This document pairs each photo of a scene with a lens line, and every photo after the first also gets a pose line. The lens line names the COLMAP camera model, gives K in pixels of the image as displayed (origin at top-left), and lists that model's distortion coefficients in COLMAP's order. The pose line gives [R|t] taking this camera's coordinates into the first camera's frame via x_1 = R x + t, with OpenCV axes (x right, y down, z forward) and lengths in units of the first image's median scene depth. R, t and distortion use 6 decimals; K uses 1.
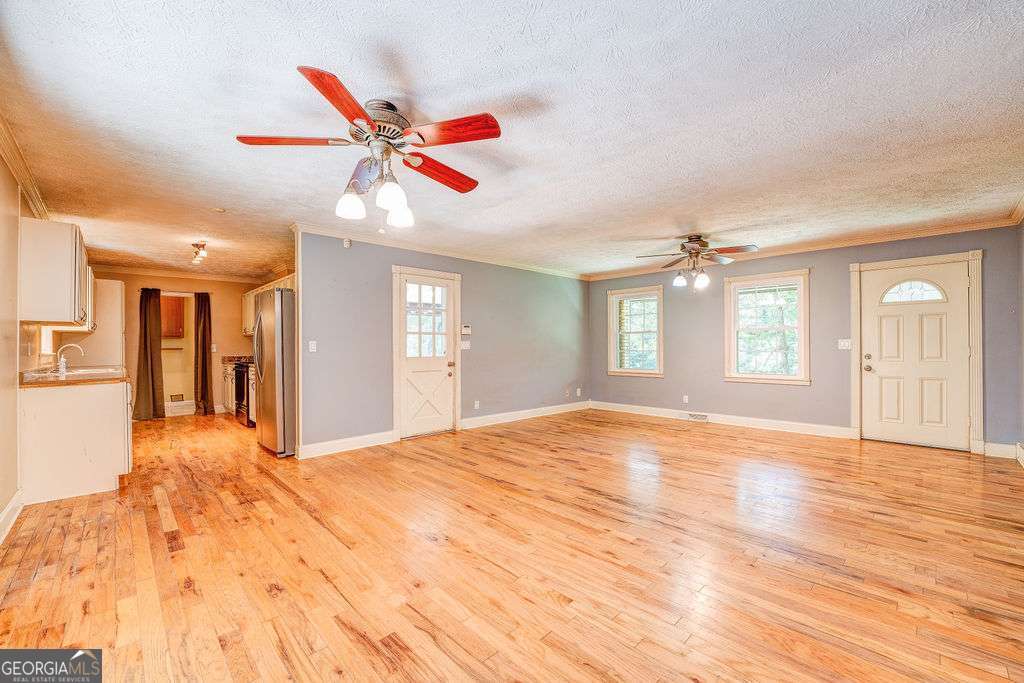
lens RADIAL K [[425.6, 0, 510.9], [0, 425.6, 350.4], [0, 0, 1]] dist [-0.031902, -0.000024]
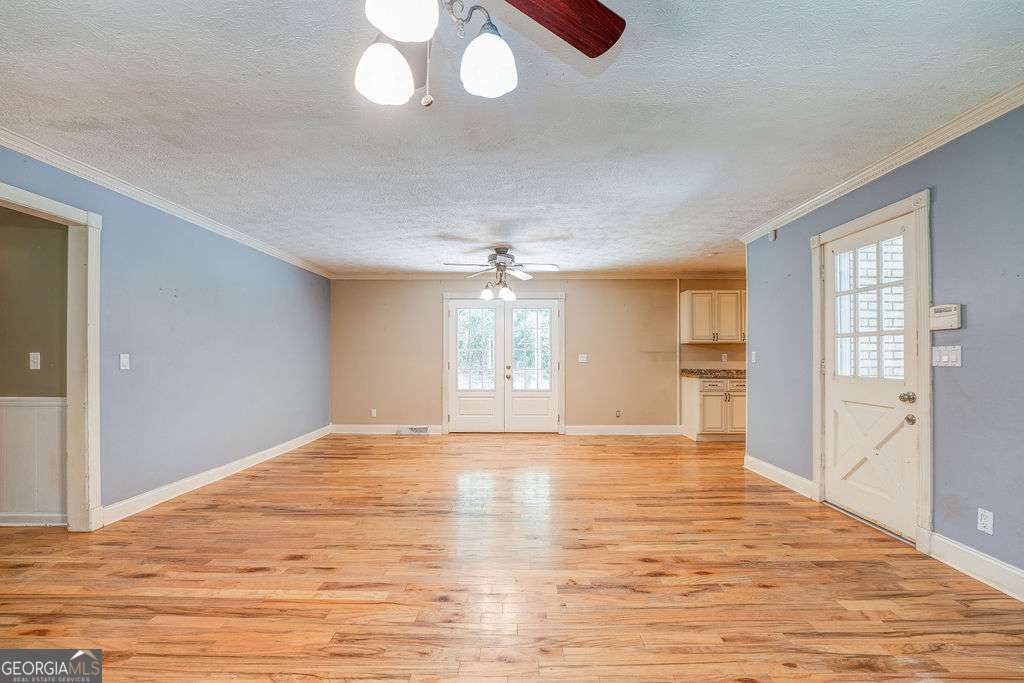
lens RADIAL K [[425.6, 0, 521.7], [0, 425.6, 348.4], [0, 0, 1]] dist [-0.031902, -0.000024]
pose [[-0.698586, -0.007400, -0.715488, 0.466286], [-0.004016, 0.999971, -0.006421, -0.016059], [0.715515, -0.001612, -0.698596, 1.004891]]
